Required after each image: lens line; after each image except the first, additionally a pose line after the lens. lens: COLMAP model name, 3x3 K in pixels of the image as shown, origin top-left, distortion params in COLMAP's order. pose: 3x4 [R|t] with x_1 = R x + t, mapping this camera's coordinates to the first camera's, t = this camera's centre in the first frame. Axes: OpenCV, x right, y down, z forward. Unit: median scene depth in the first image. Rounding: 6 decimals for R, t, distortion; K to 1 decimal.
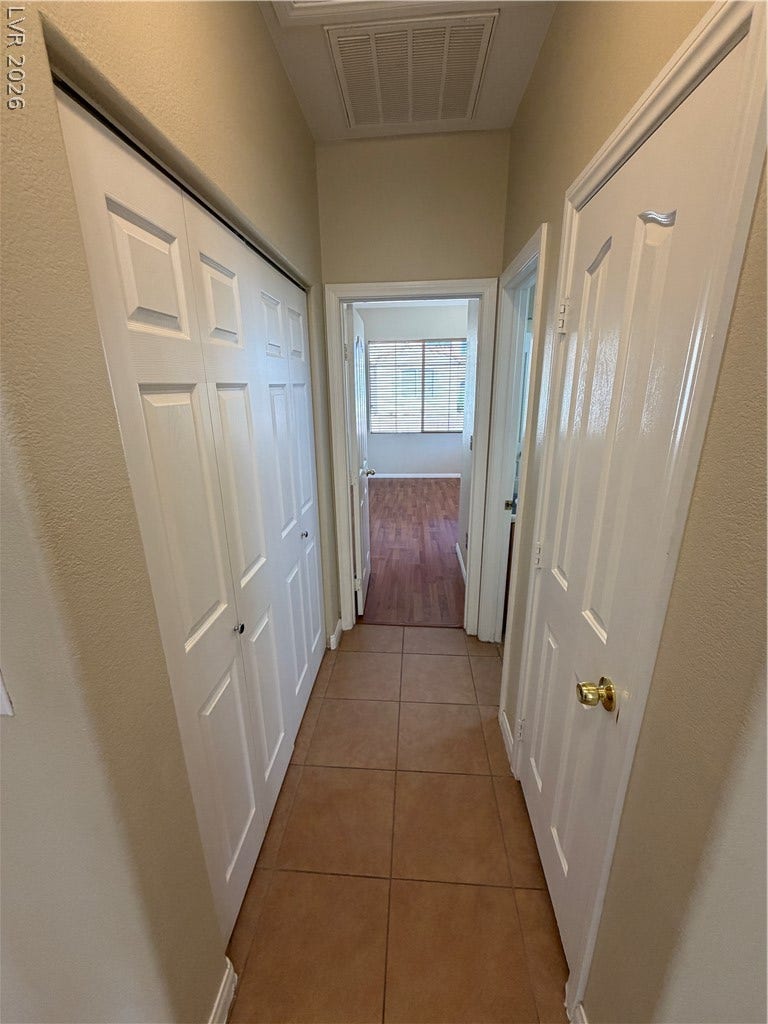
lens RADIAL K [[409.9, 0, 382.9], [0, 409.9, 508.0], [0, 0, 1]] dist [-0.001062, 0.000402]
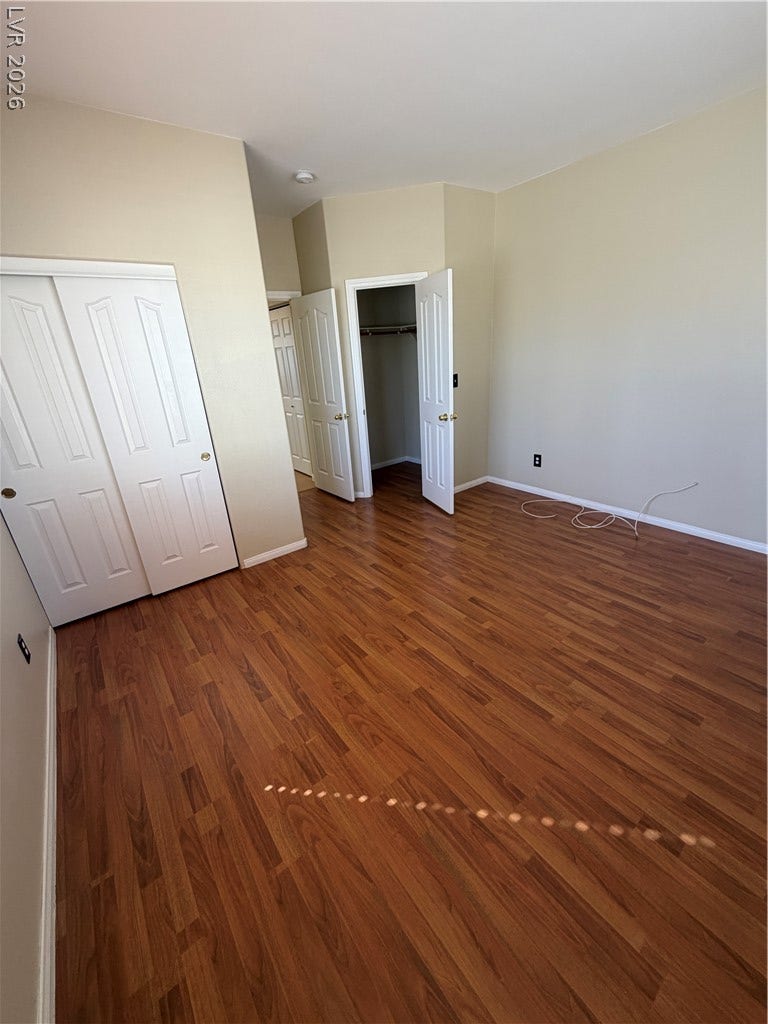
lens RADIAL K [[409.9, 0, 382.9], [0, 409.9, 508.0], [0, 0, 1]] dist [-0.001062, 0.000402]
pose [[-0.749533, 0.301159, -0.589495, 0.412577], [-0.116611, 0.816524, 0.565412, -0.353307], [0.651615, 0.492537, -0.576893, 1.190995]]
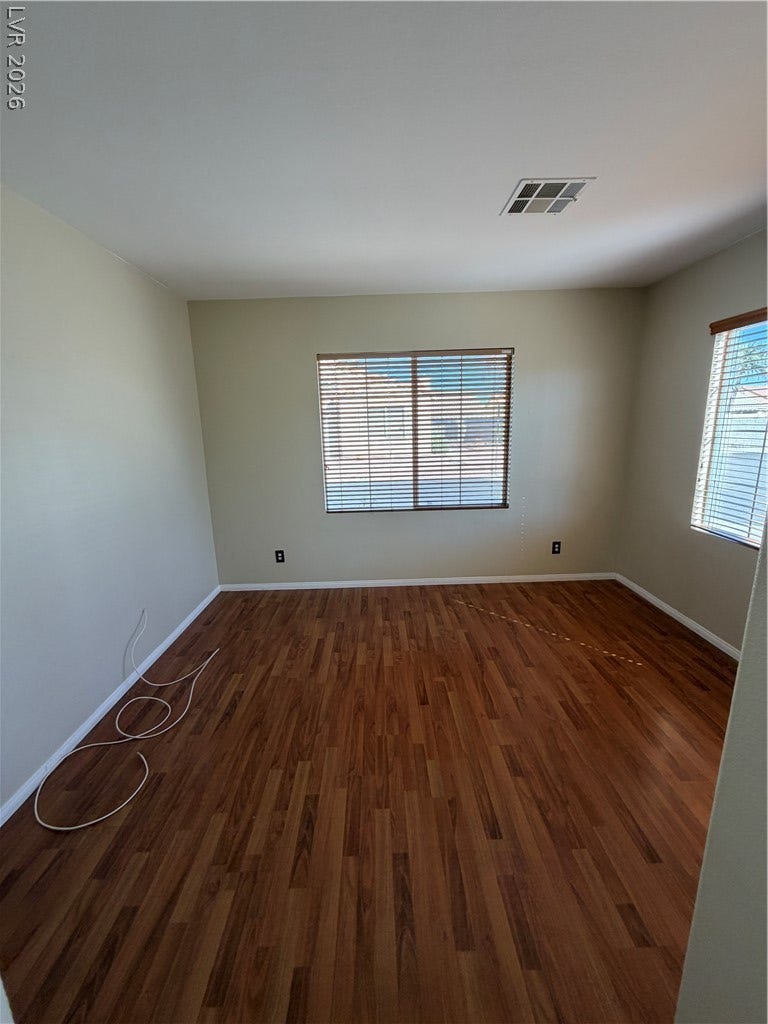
lens RADIAL K [[409.9, 0, 382.9], [0, 409.9, 508.0], [0, 0, 1]] dist [-0.001062, 0.000402]
pose [[0.996322, -0.031139, 0.079832, 0.004593], [0.038011, 0.995565, -0.086057, -0.181847], [-0.076799, 0.088775, 0.993087, 0.564413]]
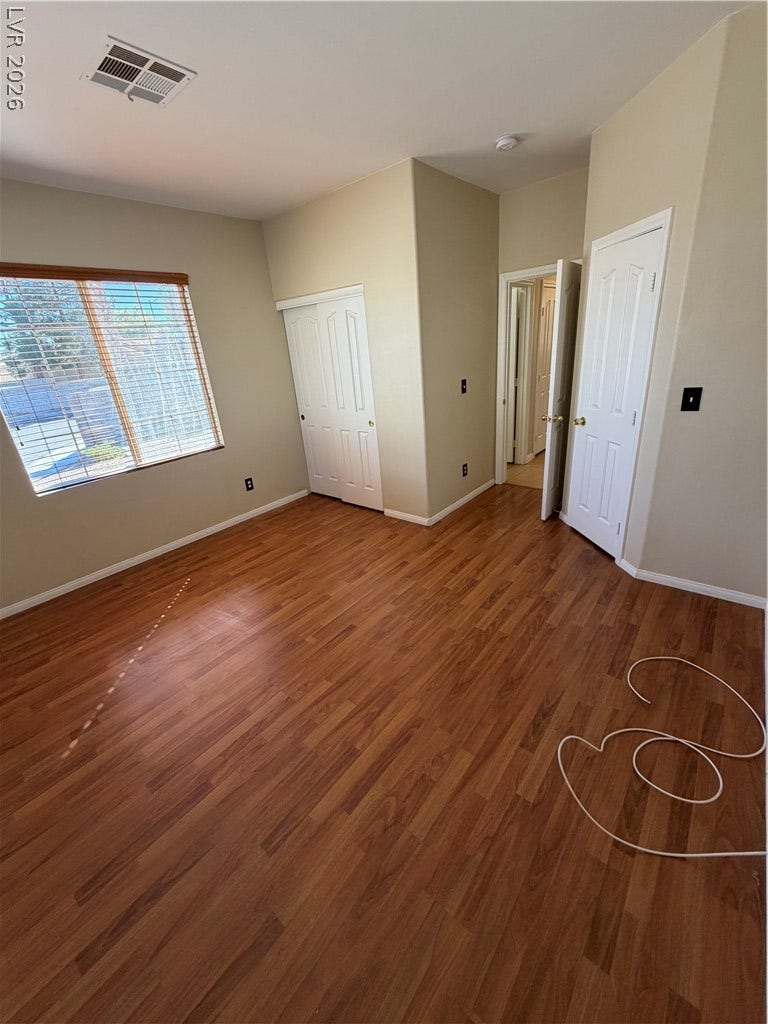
lens RADIAL K [[409.9, 0, 382.9], [0, 409.9, 508.0], [0, 0, 1]] dist [-0.001062, 0.000402]
pose [[-0.807005, -0.143828, 0.572762, -0.197003], [0.258999, 0.785431, 0.562155, -0.364382], [-0.530719, 0.602007, -0.596595, 1.212538]]
